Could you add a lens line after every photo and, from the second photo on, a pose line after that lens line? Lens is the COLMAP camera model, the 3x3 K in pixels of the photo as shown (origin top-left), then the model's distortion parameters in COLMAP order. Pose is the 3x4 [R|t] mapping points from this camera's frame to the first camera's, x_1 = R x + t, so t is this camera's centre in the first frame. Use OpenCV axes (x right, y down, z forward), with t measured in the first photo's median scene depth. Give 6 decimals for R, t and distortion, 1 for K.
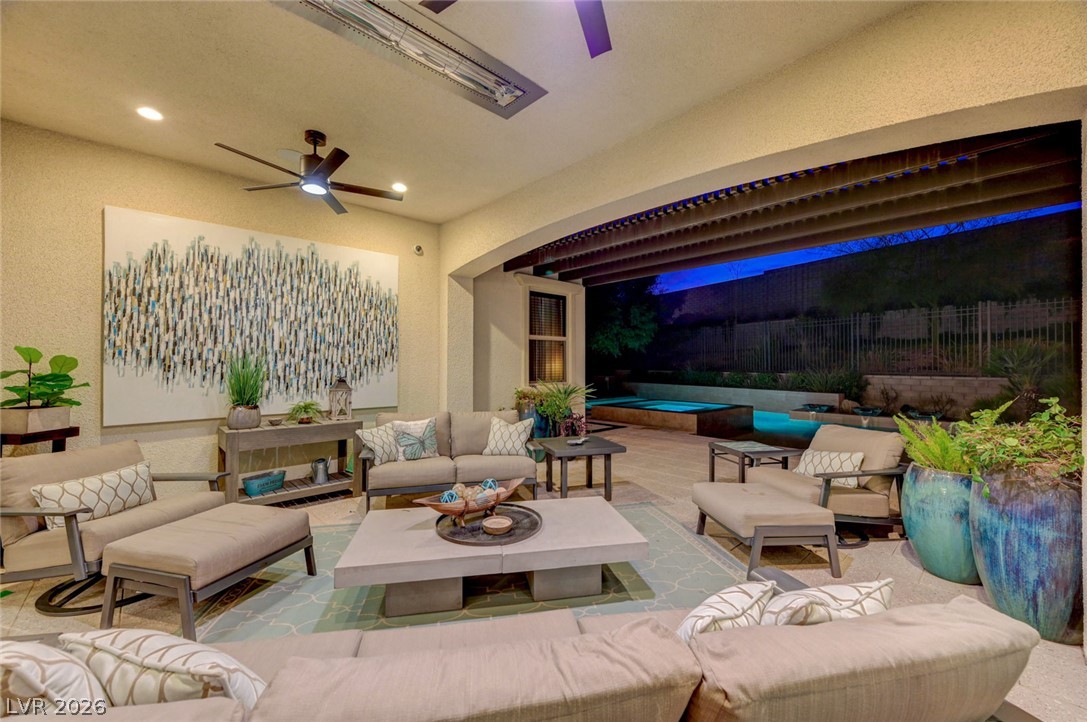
lens RADIAL K [[426.0, 0, 547.7], [0, 426.0, 361.7], [0, 0, 1]] dist [0.002149, -0.000032]
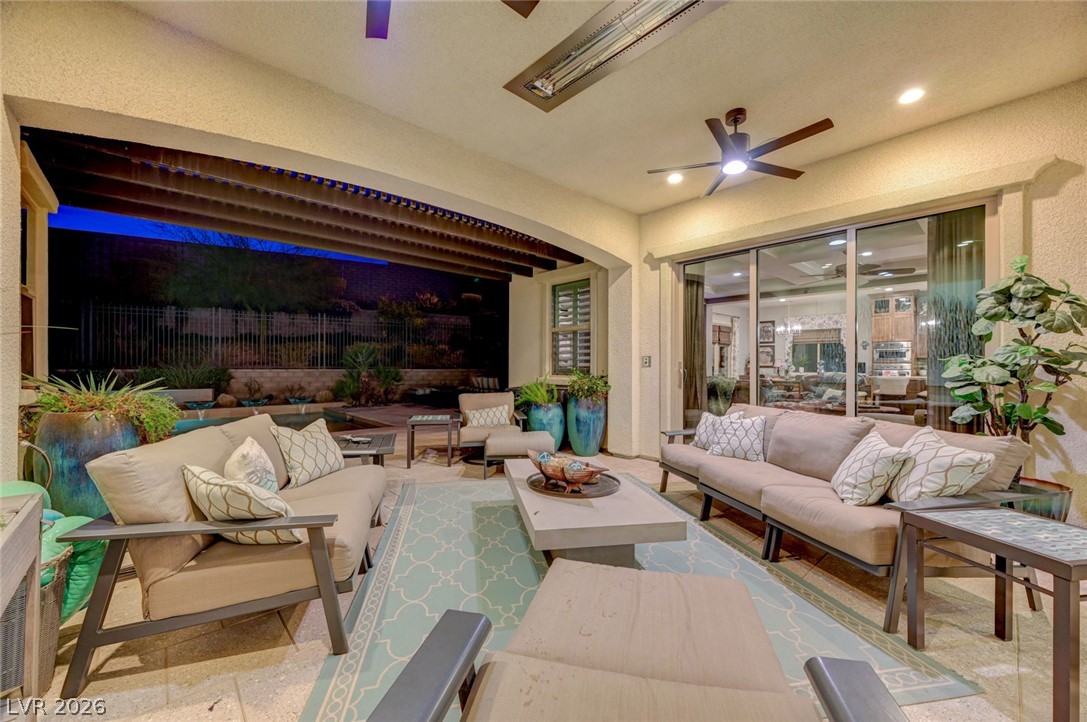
lens RADIAL K [[426.0, 0, 543.0], [0, 426.0, 363.6], [0, 0, 1]] dist [0.002149, -0.000032]
pose [[0.013697, 0.005729, 0.999890, -0.291469], [-0.011214, 0.999922, -0.005576, 0.015848], [-0.999843, -0.011137, 0.013760, 0.246302]]
